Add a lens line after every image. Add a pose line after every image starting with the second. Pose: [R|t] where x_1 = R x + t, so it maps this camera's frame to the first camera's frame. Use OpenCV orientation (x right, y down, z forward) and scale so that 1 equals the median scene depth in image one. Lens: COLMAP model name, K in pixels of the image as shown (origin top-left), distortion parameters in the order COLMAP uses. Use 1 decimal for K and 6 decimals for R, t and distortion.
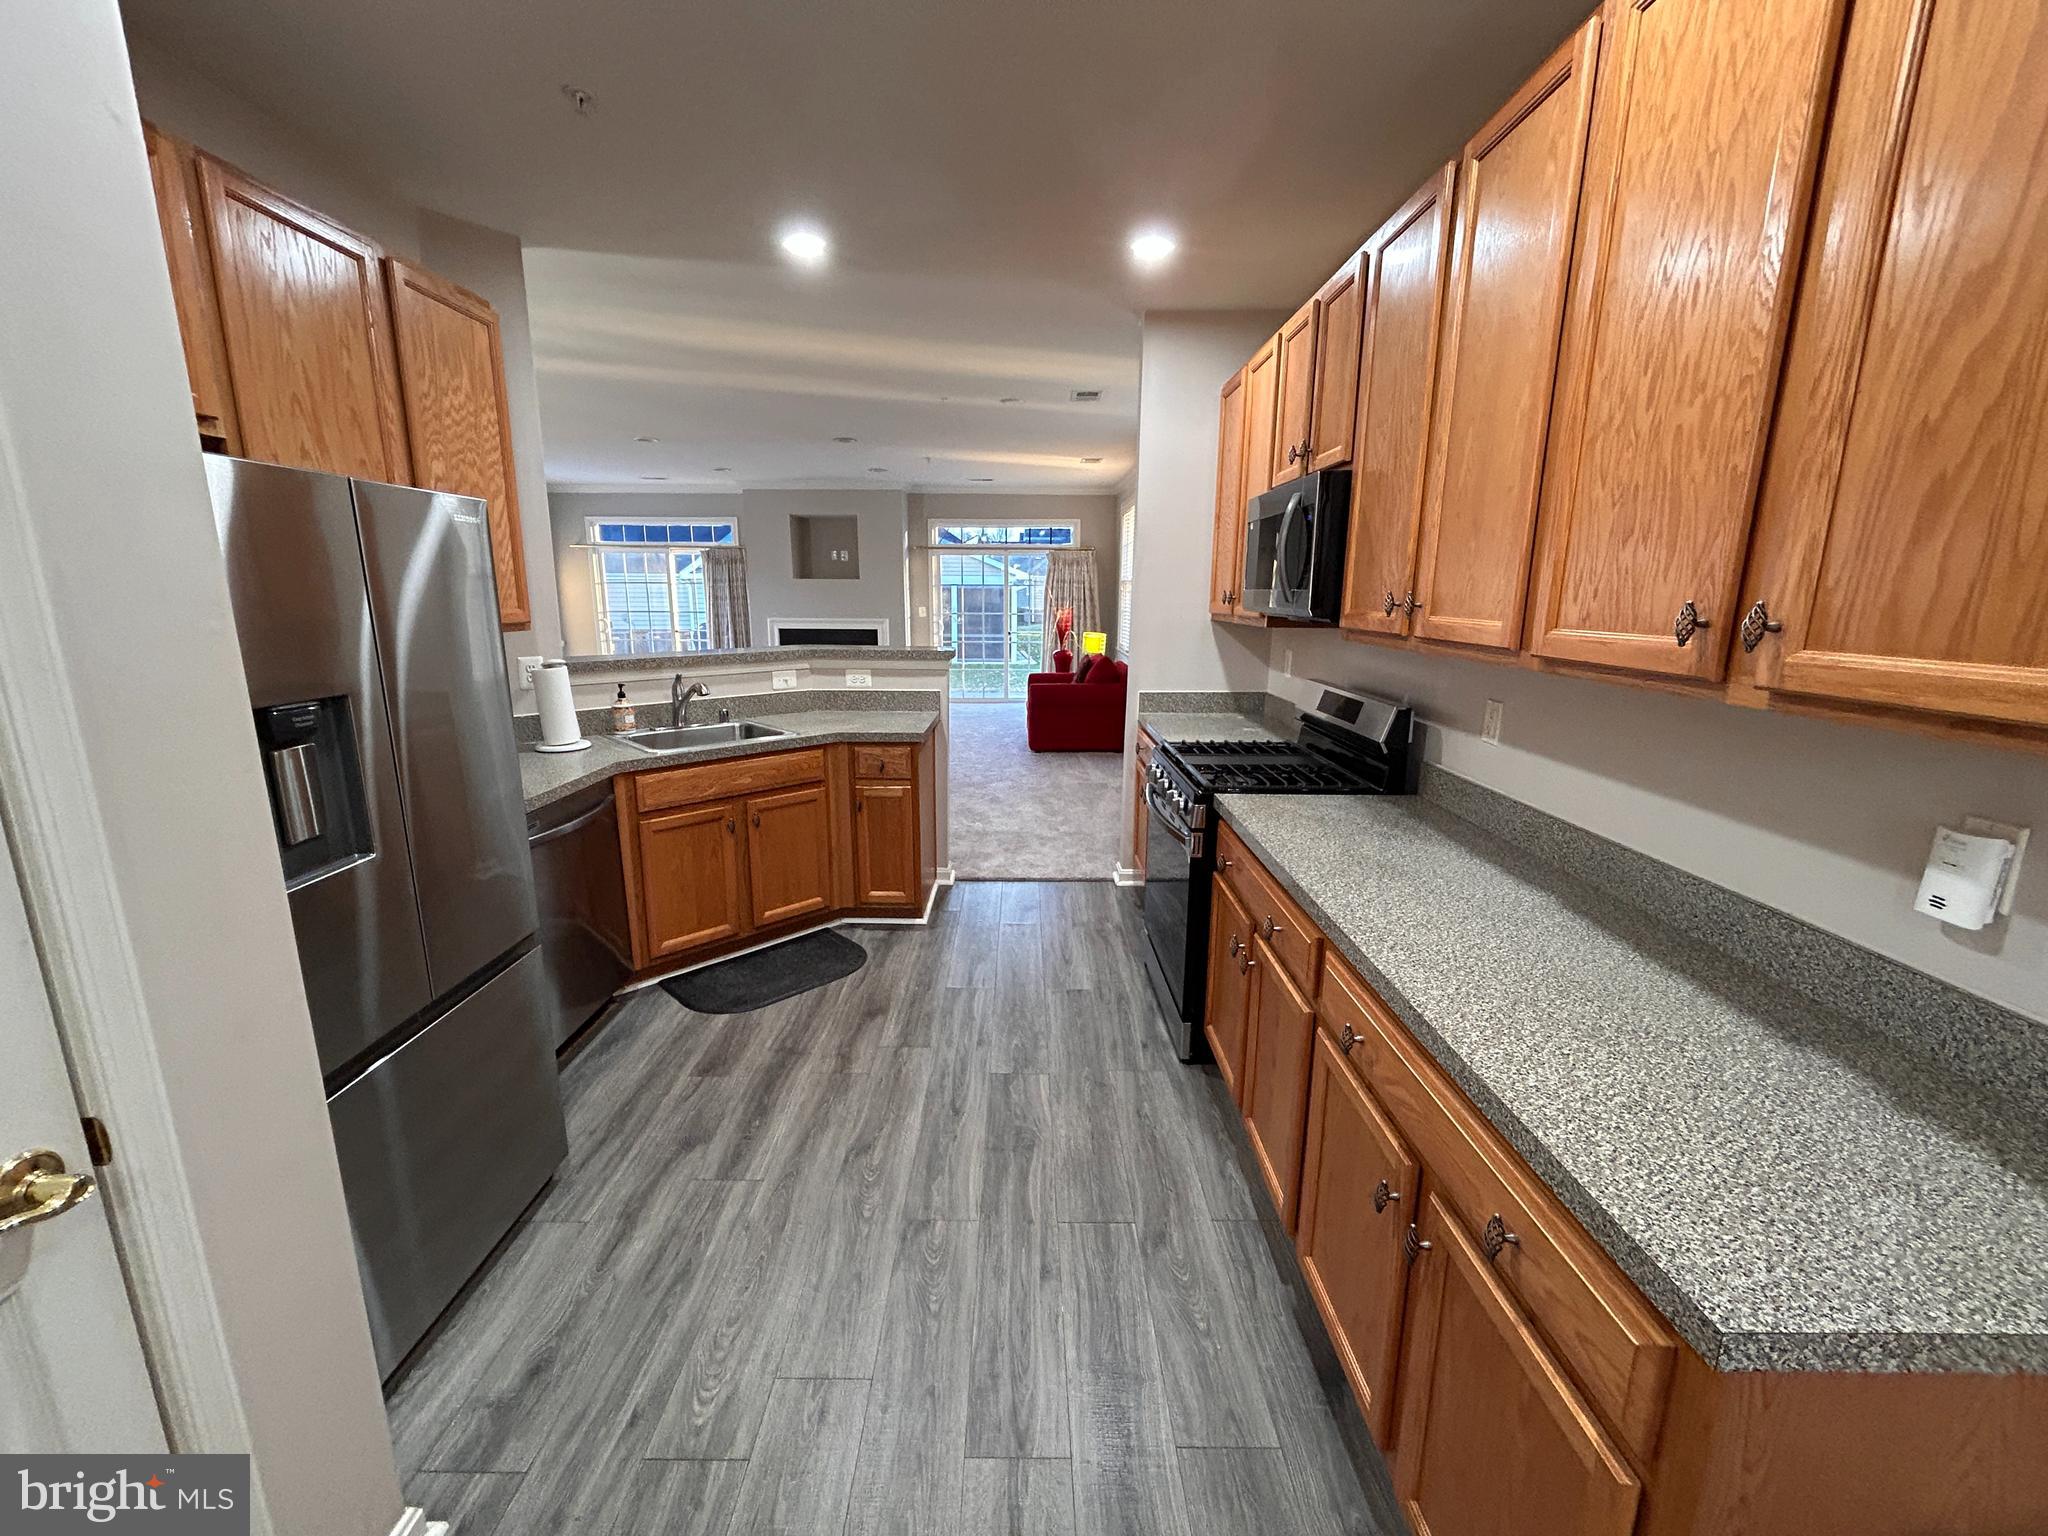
lens RADIAL K [[832.9, 0, 1019.5], [0, 832.9, 762.6], [0, 0, 1]] dist [0.000259, 0.000591]
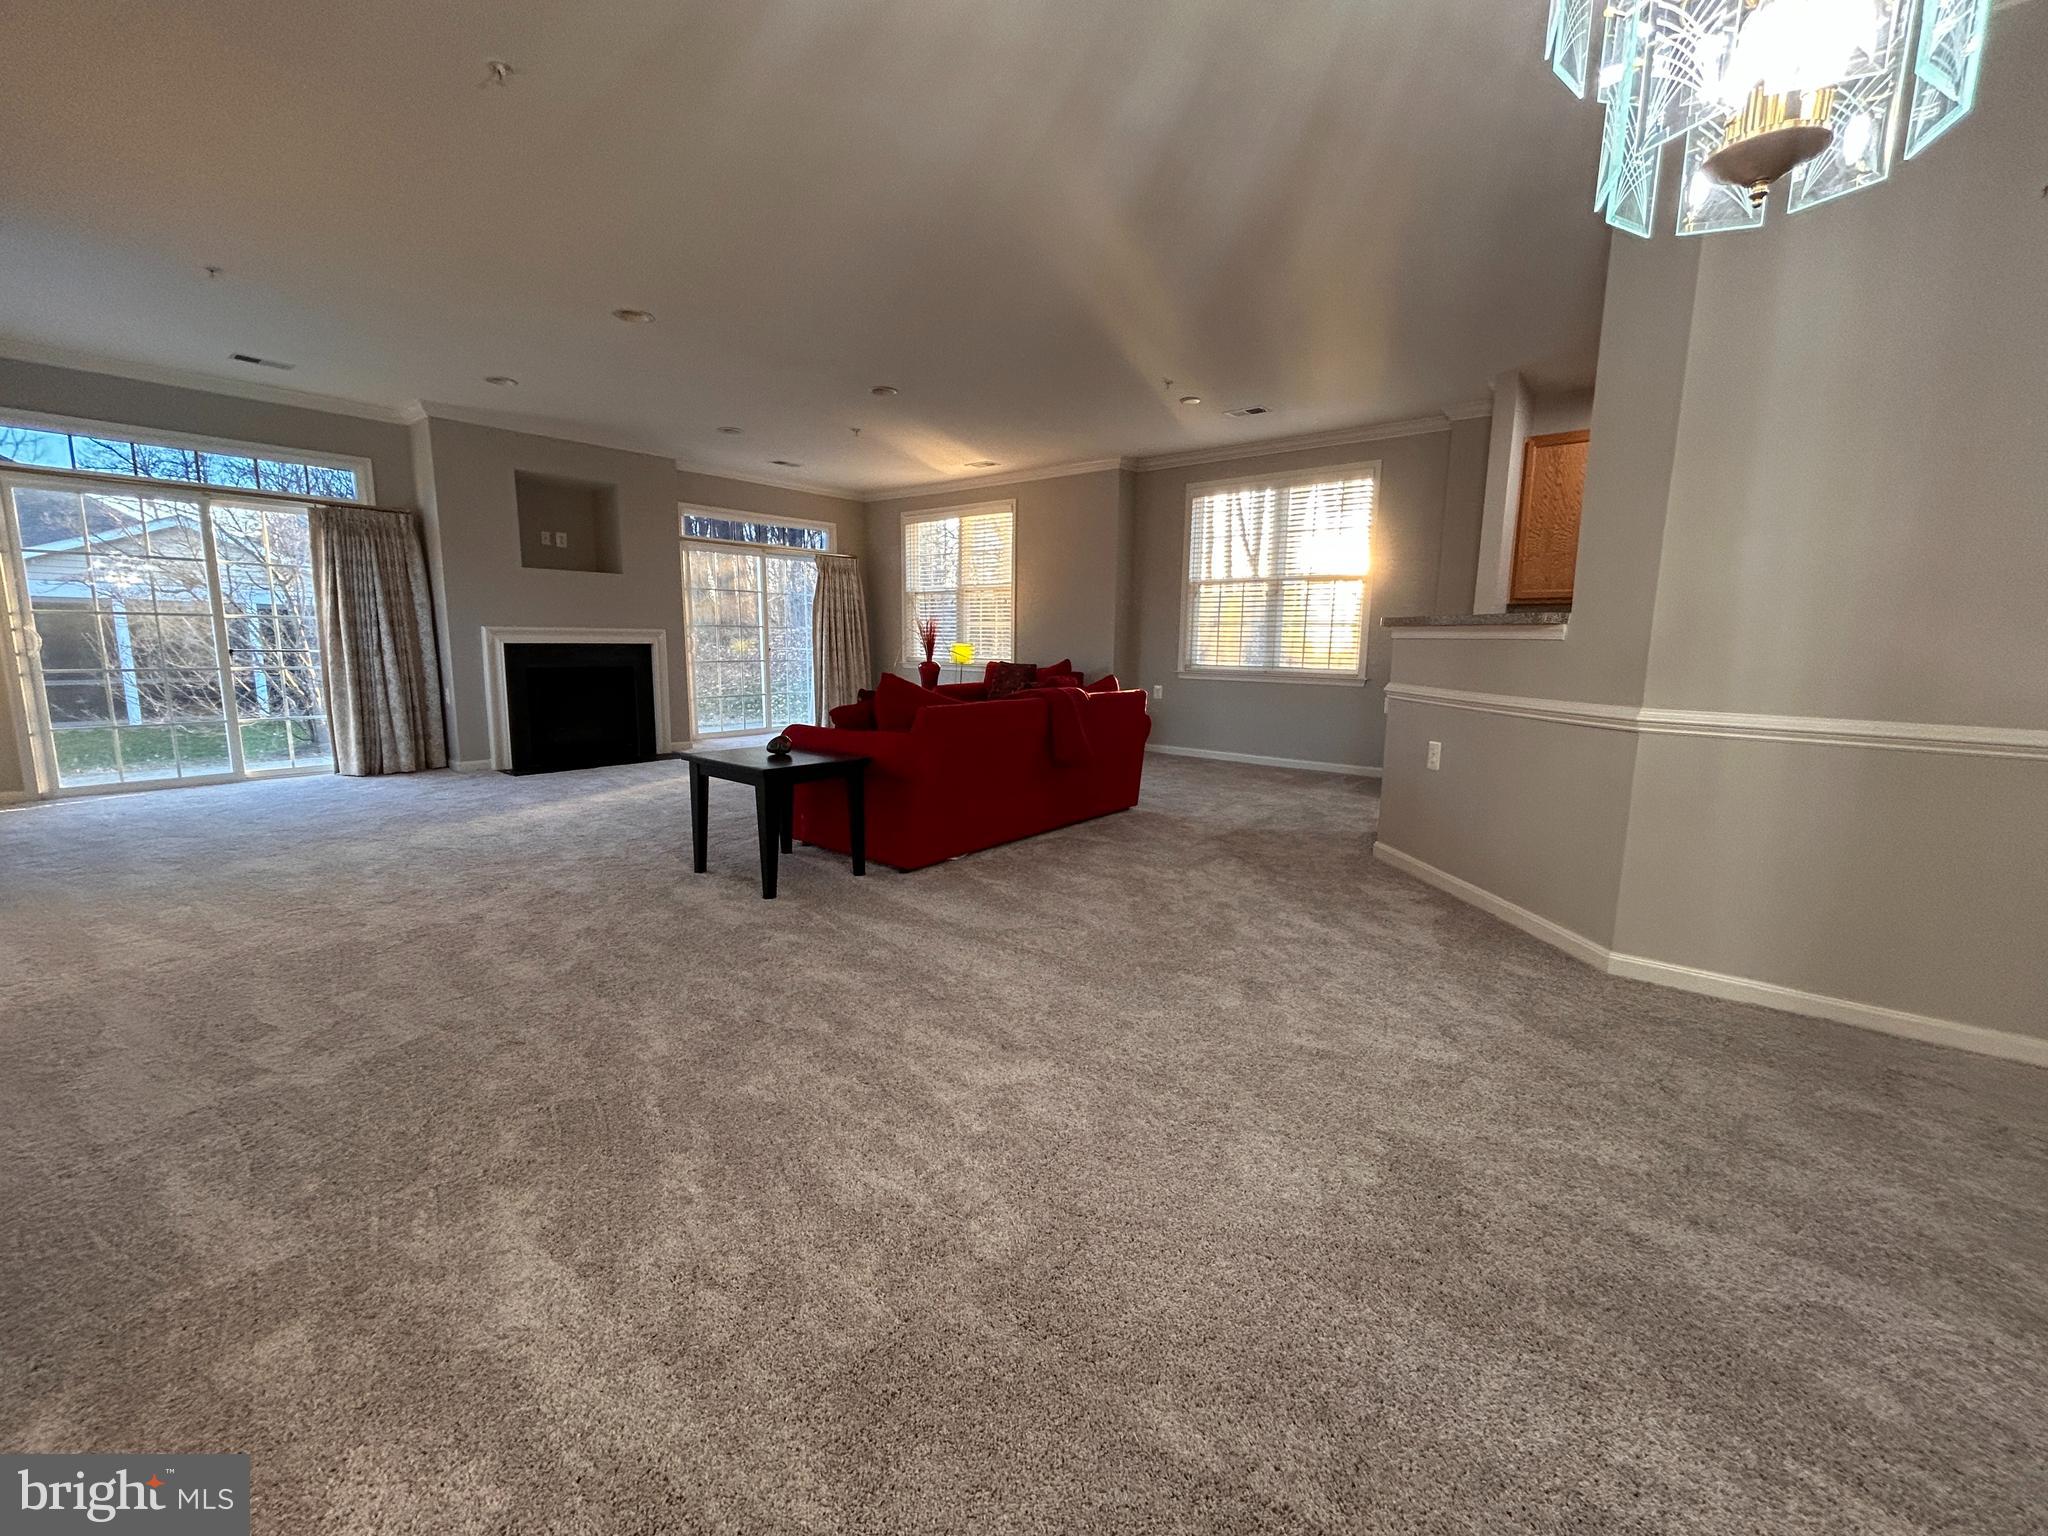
lens RADIAL K [[832.9, 0, 1019.5], [0, 832.9, 762.6], [0, 0, 1]] dist [0.000259, 0.000591]
pose [[0.644252, -0.109010, 0.757005, -1.512265], [0.147668, 0.988896, 0.016729, -0.065445], [-0.750422, 0.101007, 0.653195, 0.847360]]
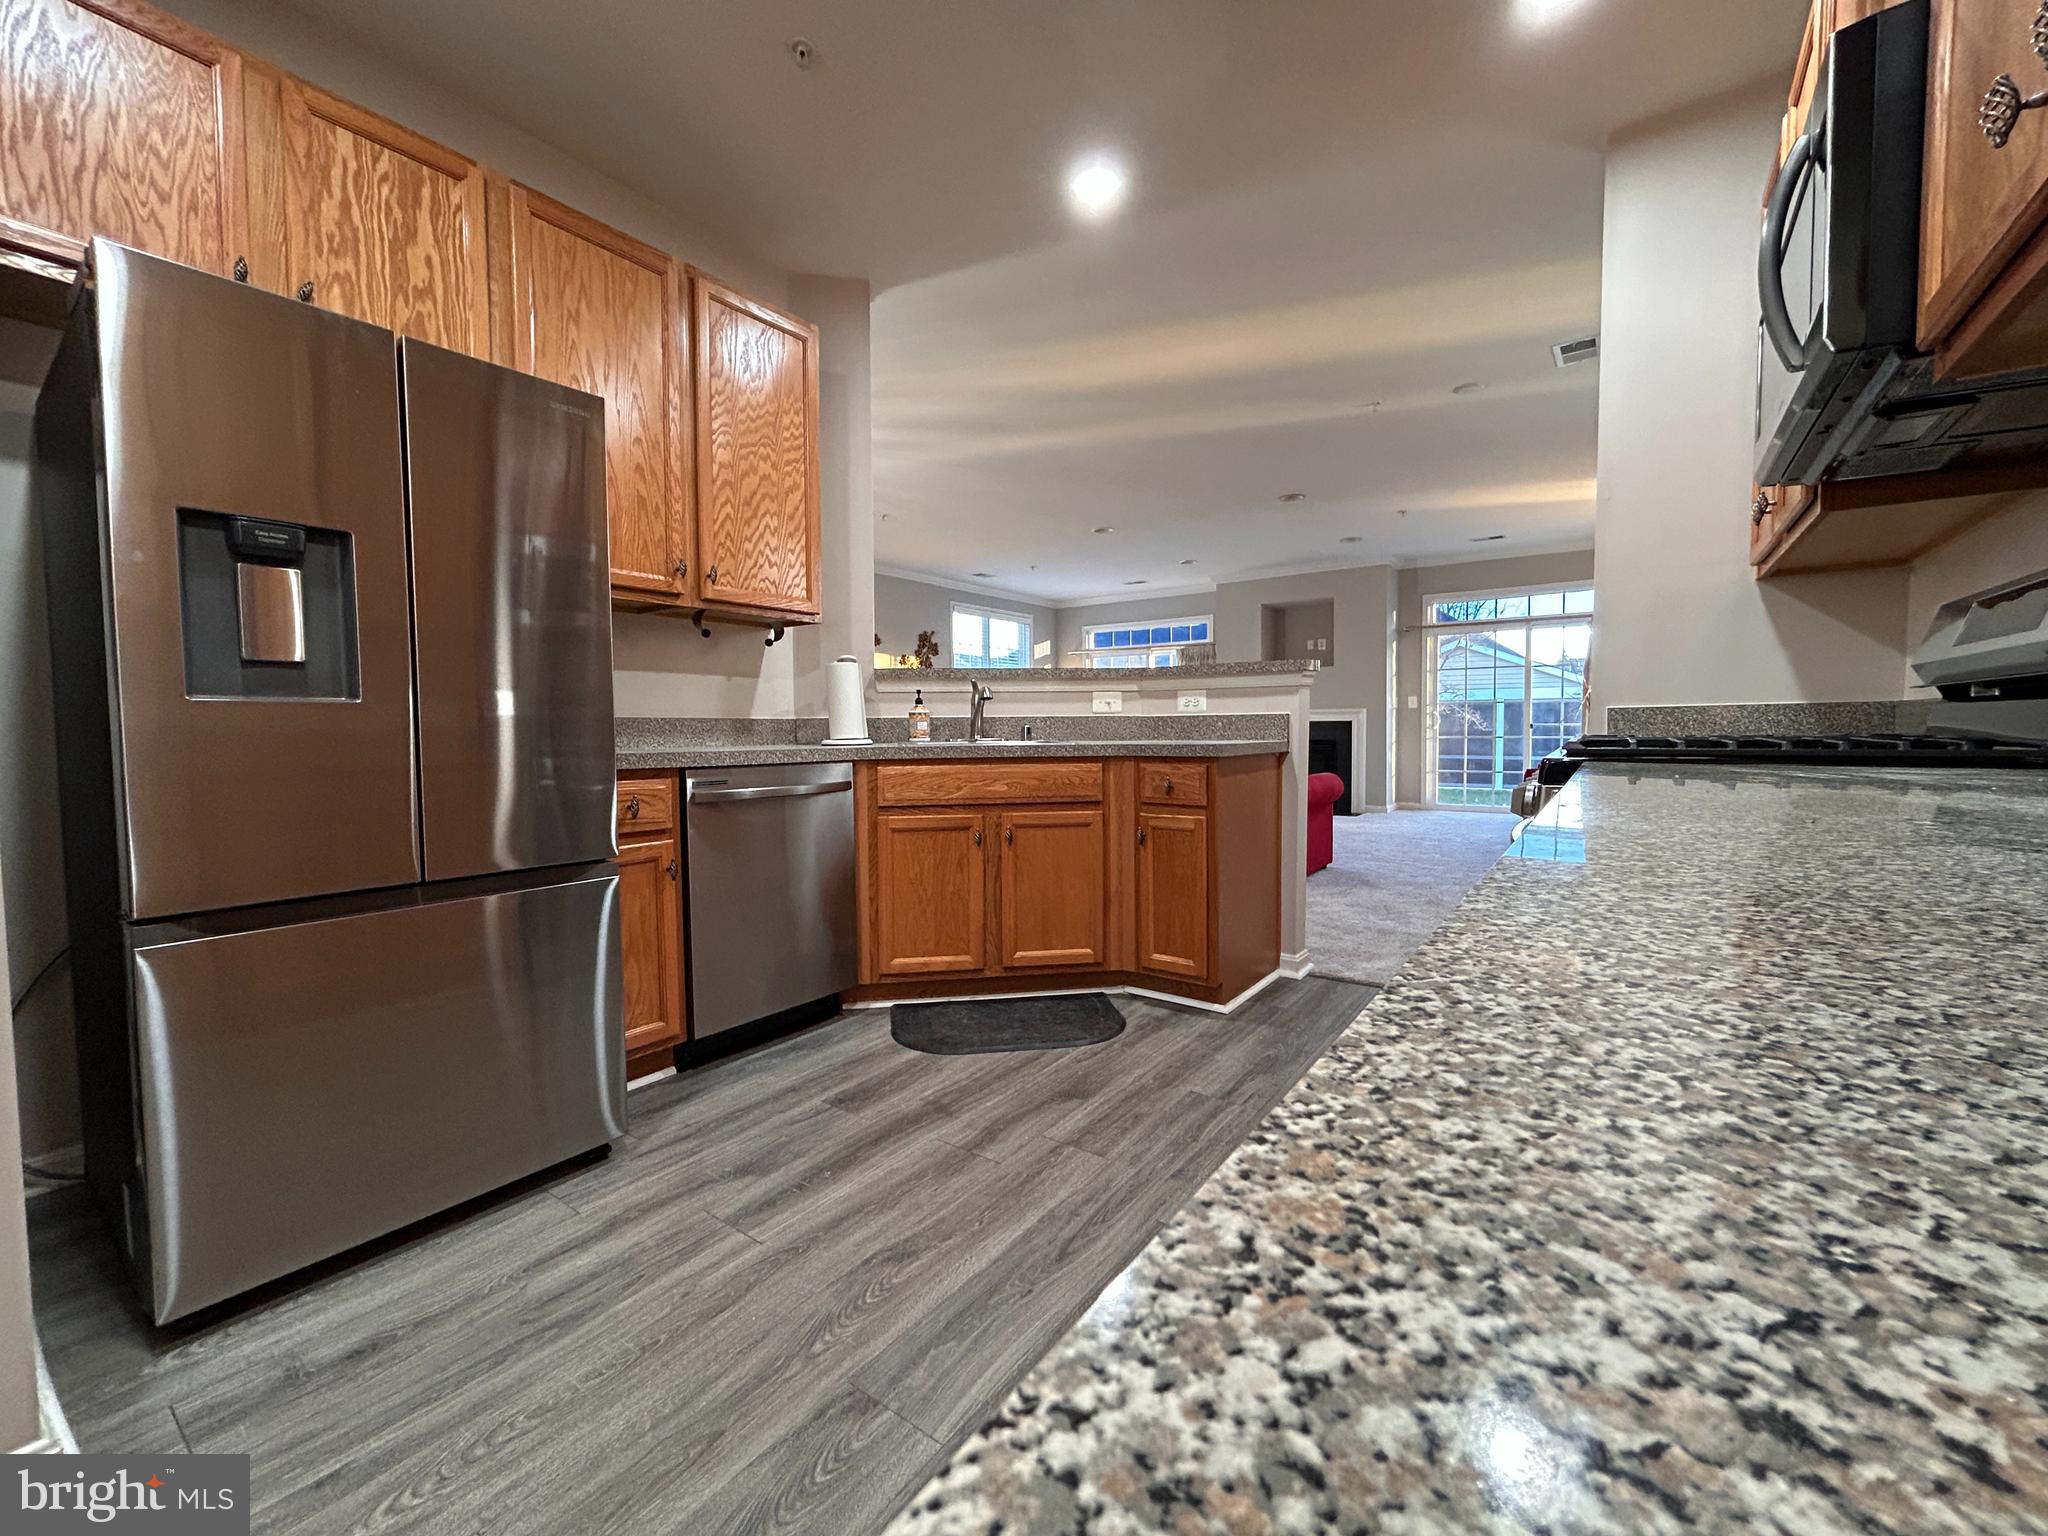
lens RADIAL K [[832.9, 0, 1019.5], [0, 832.9, 762.6], [0, 0, 1]] dist [0.000259, 0.000591]
pose [[0.808964, 0.011921, -0.587737, 0.178243], [-0.107682, 0.985883, -0.128218, 0.095996], [0.577911, 0.167013, 0.798828, 0.292428]]
